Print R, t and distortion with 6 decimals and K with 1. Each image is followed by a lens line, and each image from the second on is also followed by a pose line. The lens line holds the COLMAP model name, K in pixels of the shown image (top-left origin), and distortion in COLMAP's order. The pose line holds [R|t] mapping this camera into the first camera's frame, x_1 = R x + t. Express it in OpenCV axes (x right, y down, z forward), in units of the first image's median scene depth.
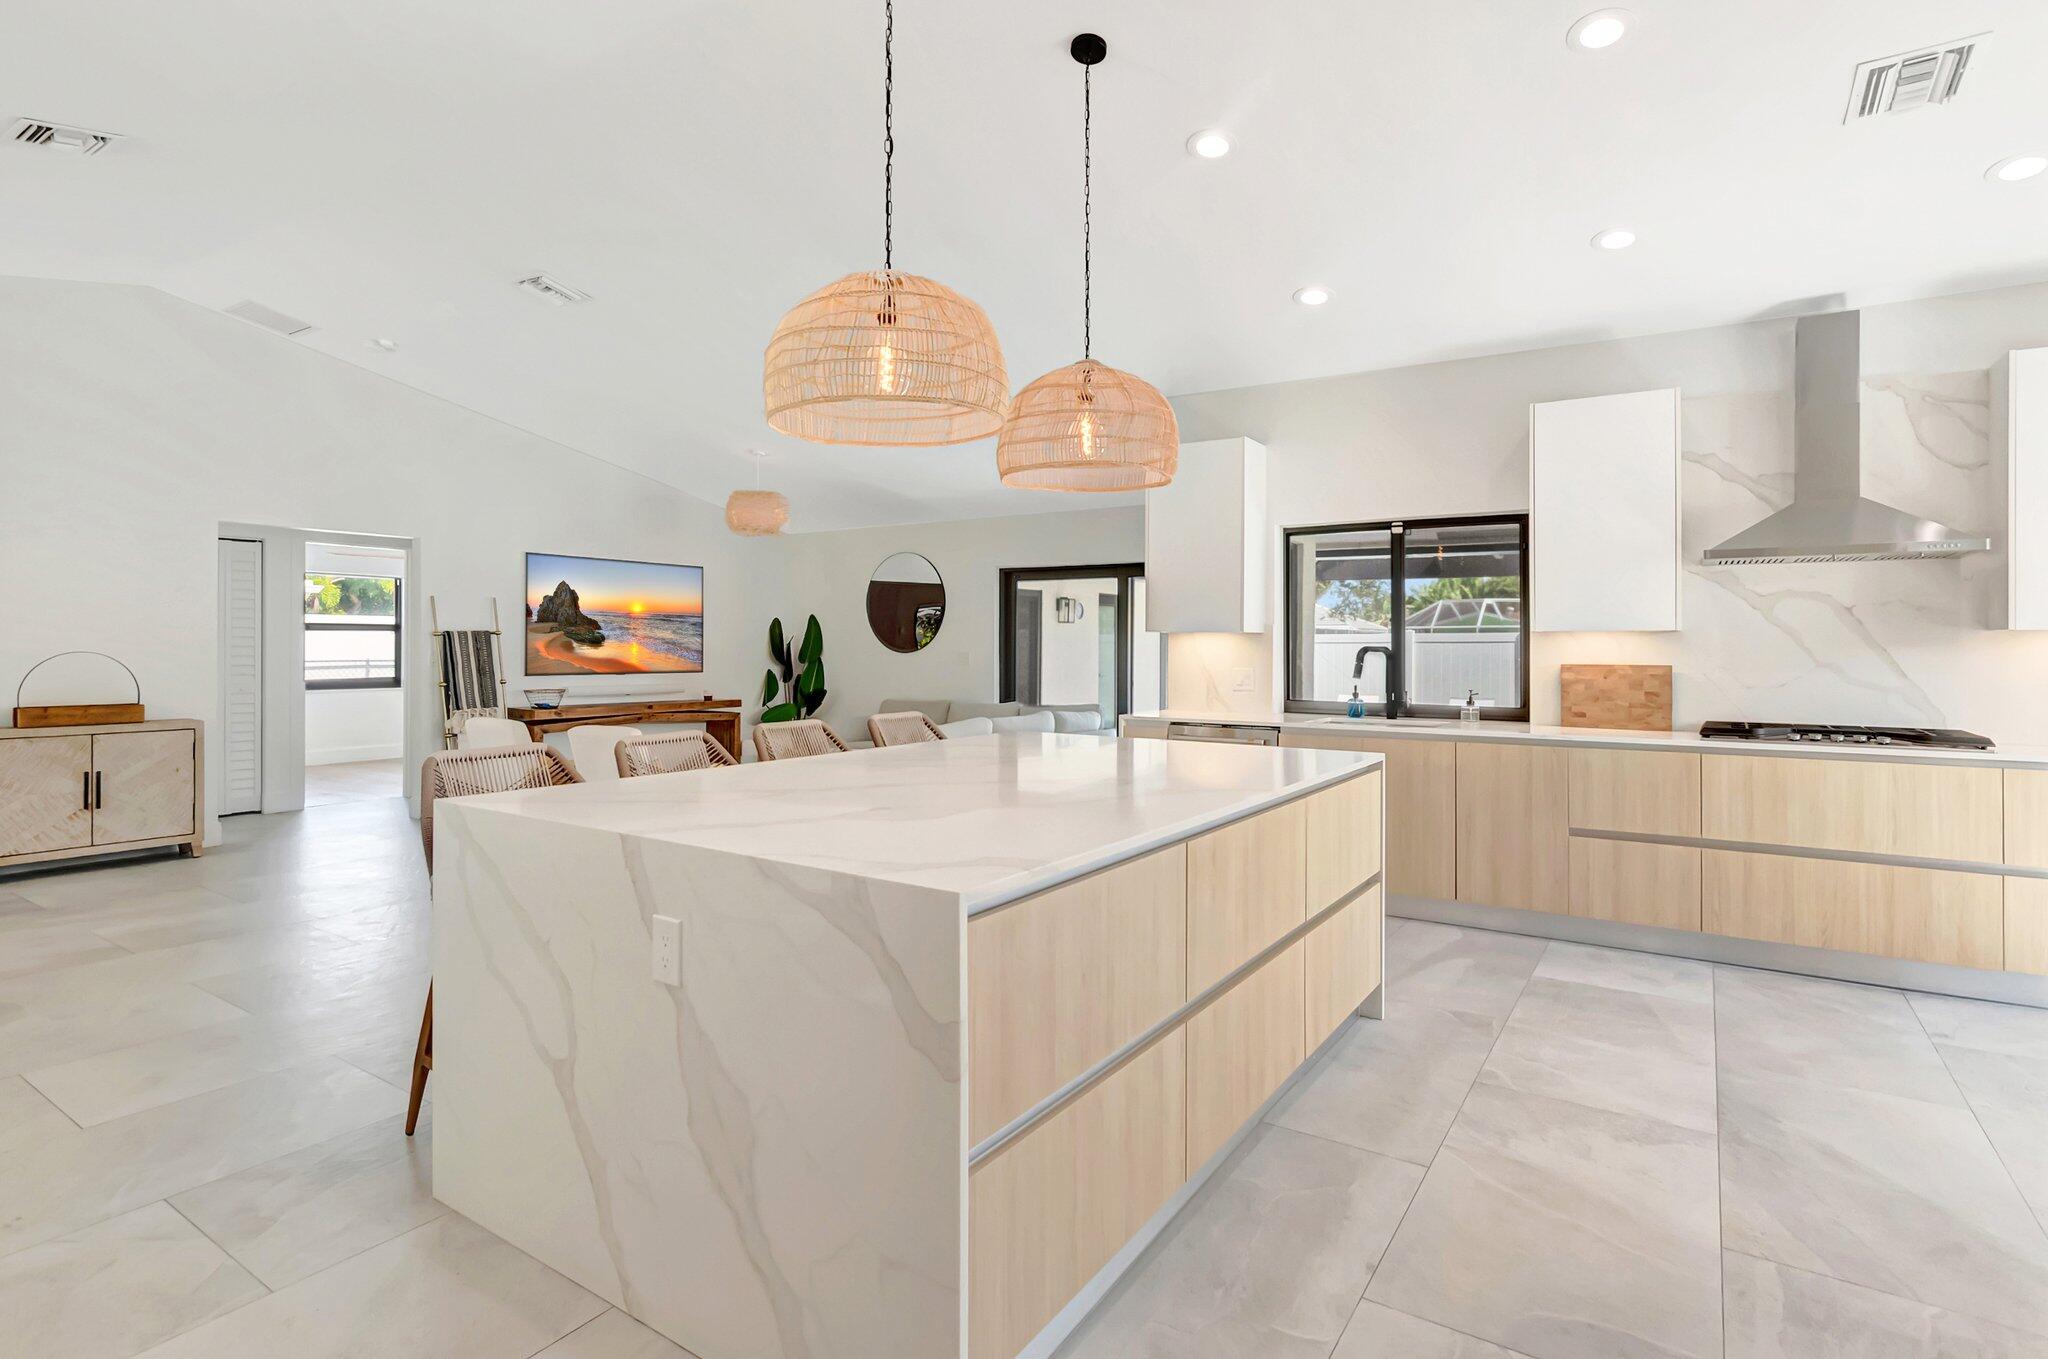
lens RADIAL K [[1040.4, 0, 1025.0], [0, 1040.4, 661.7], [0, 0, 1]] dist [-0.012853, 0.001737]
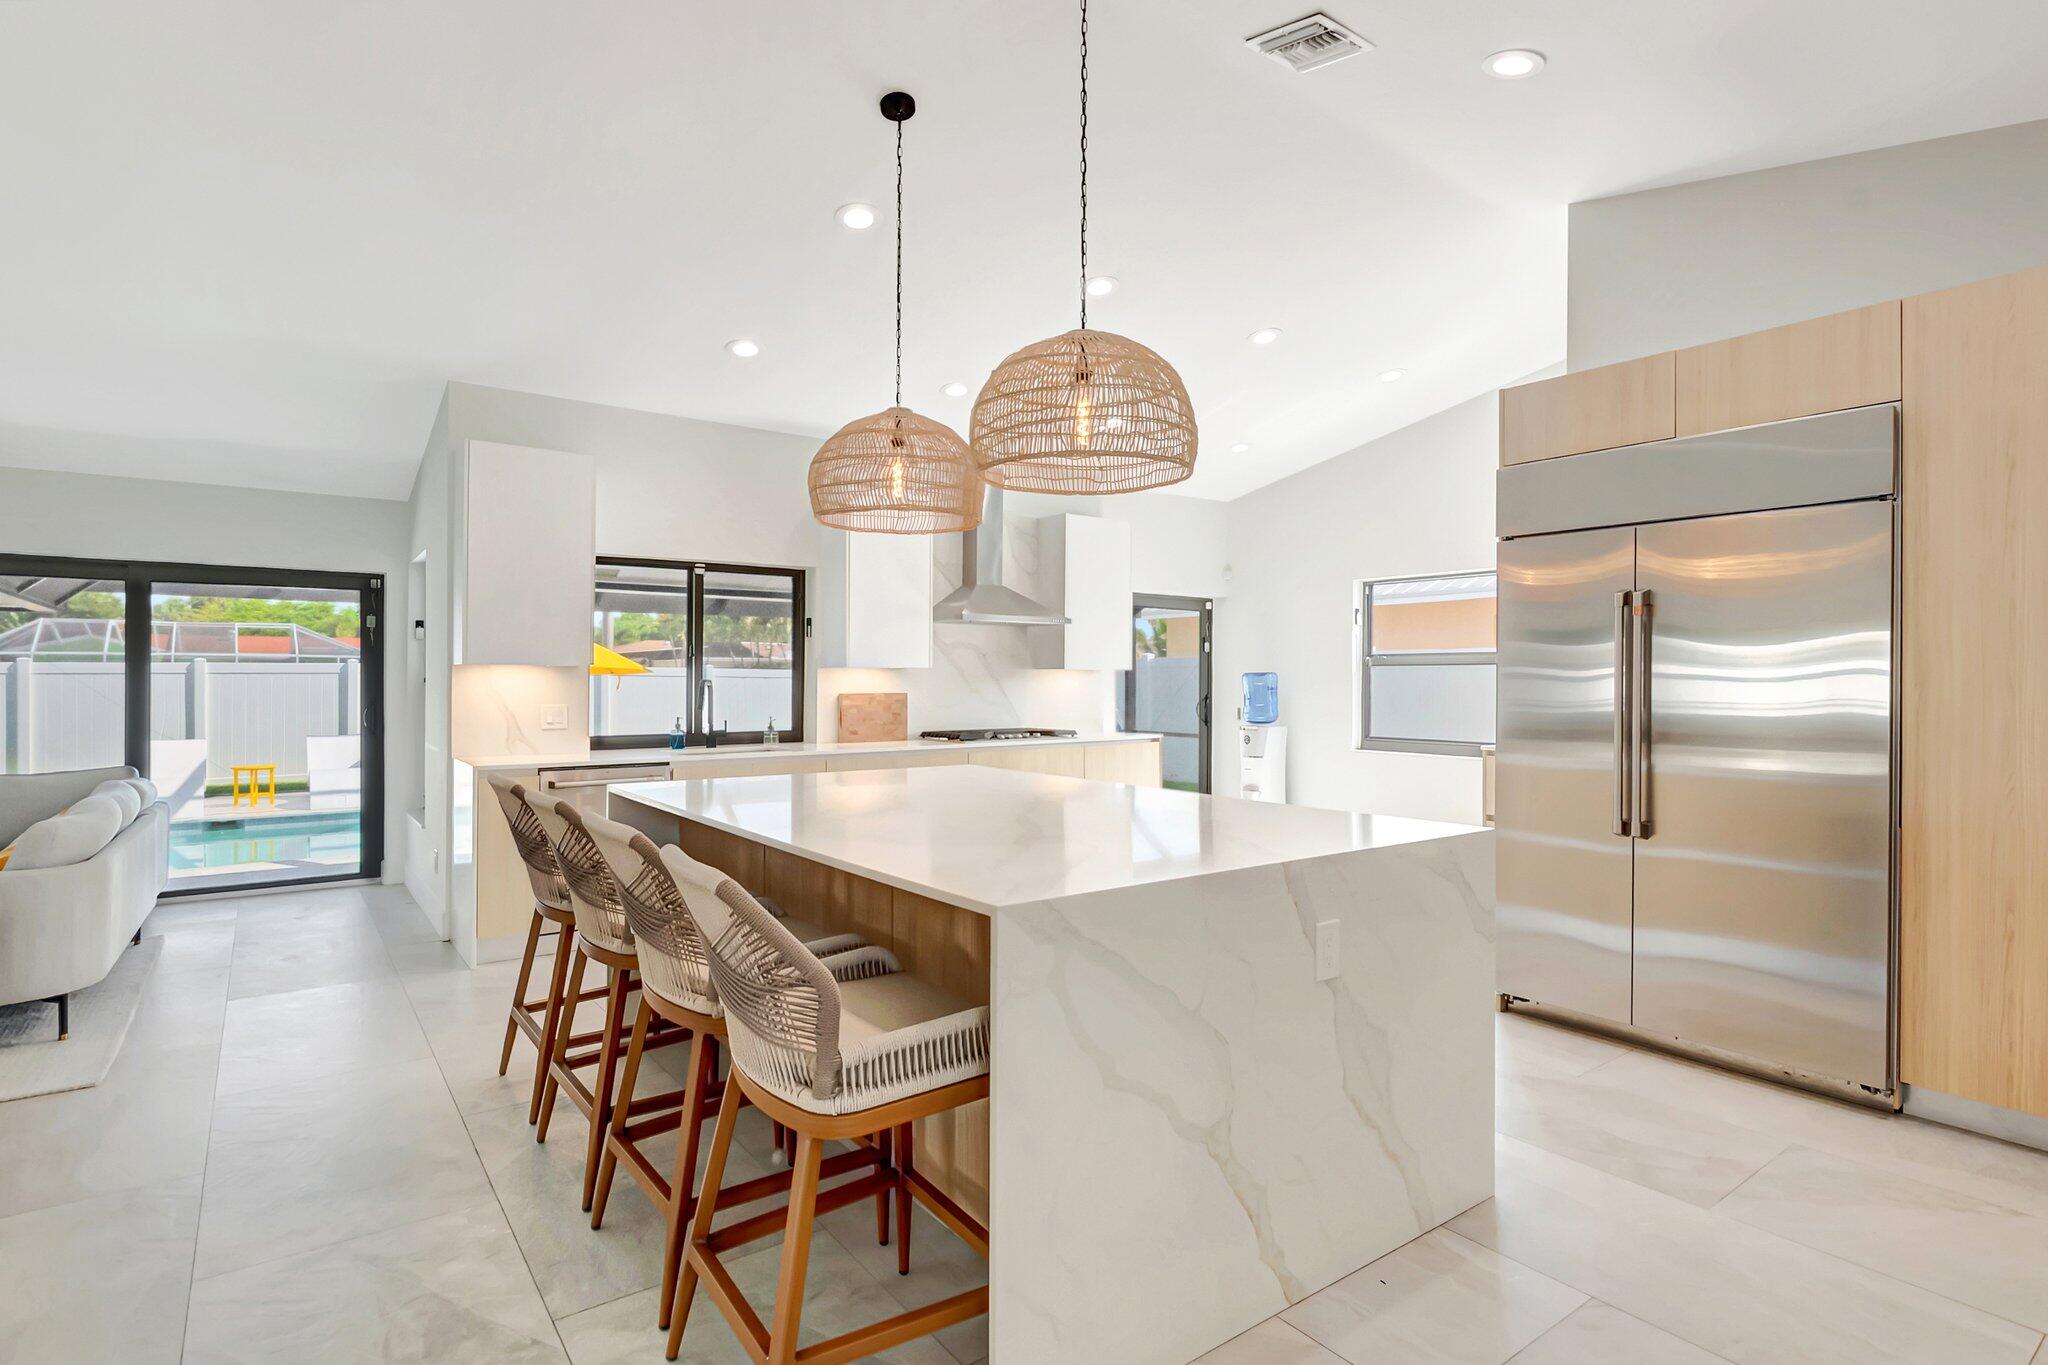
lens RADIAL K [[1040.4, 0, 1022.1], [0, 1040.4, 686.2], [0, 0, 1]] dist [-0.012853, 0.001737]
pose [[0.345592, -0.011097, 0.938319, -0.614484], [0.015722, 0.999858, 0.006034, -0.010989], [-0.938253, 0.012667, 0.345718, 0.364792]]
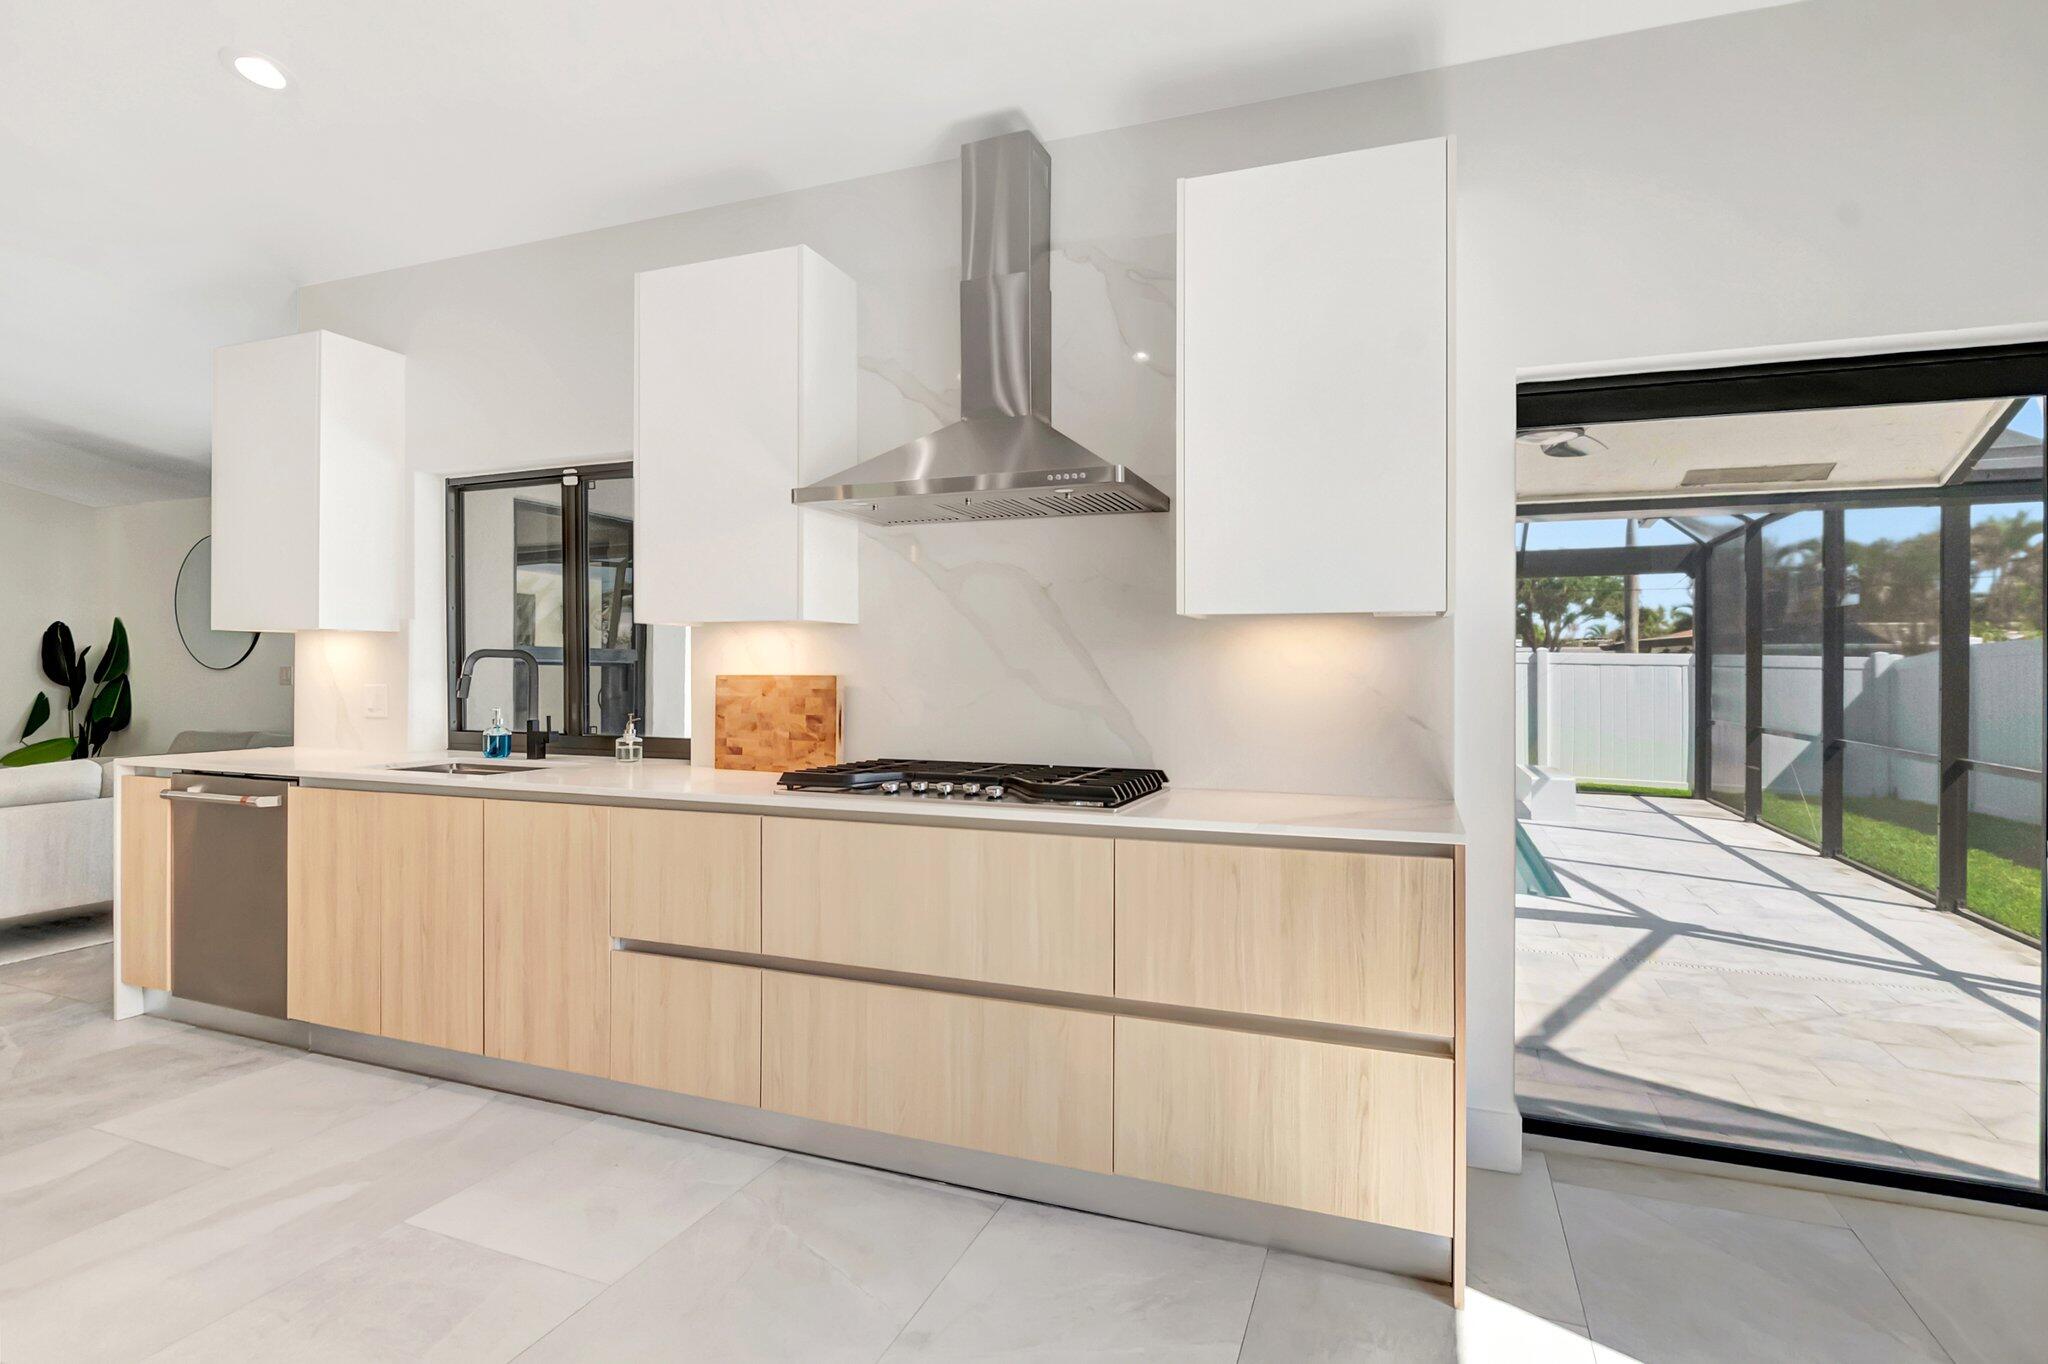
lens RADIAL K [[1024.1, 0, 1016.2], [0, 1024.1, 678.2], [0, 0, 1]] dist [-0.021015, 0.000144]
pose [[0.977604, -0.002424, 0.210439, 0.585351], [0.003899, 0.999971, -0.006595, 0.009939], [-0.210417, 0.007268, 0.977585, 0.325664]]
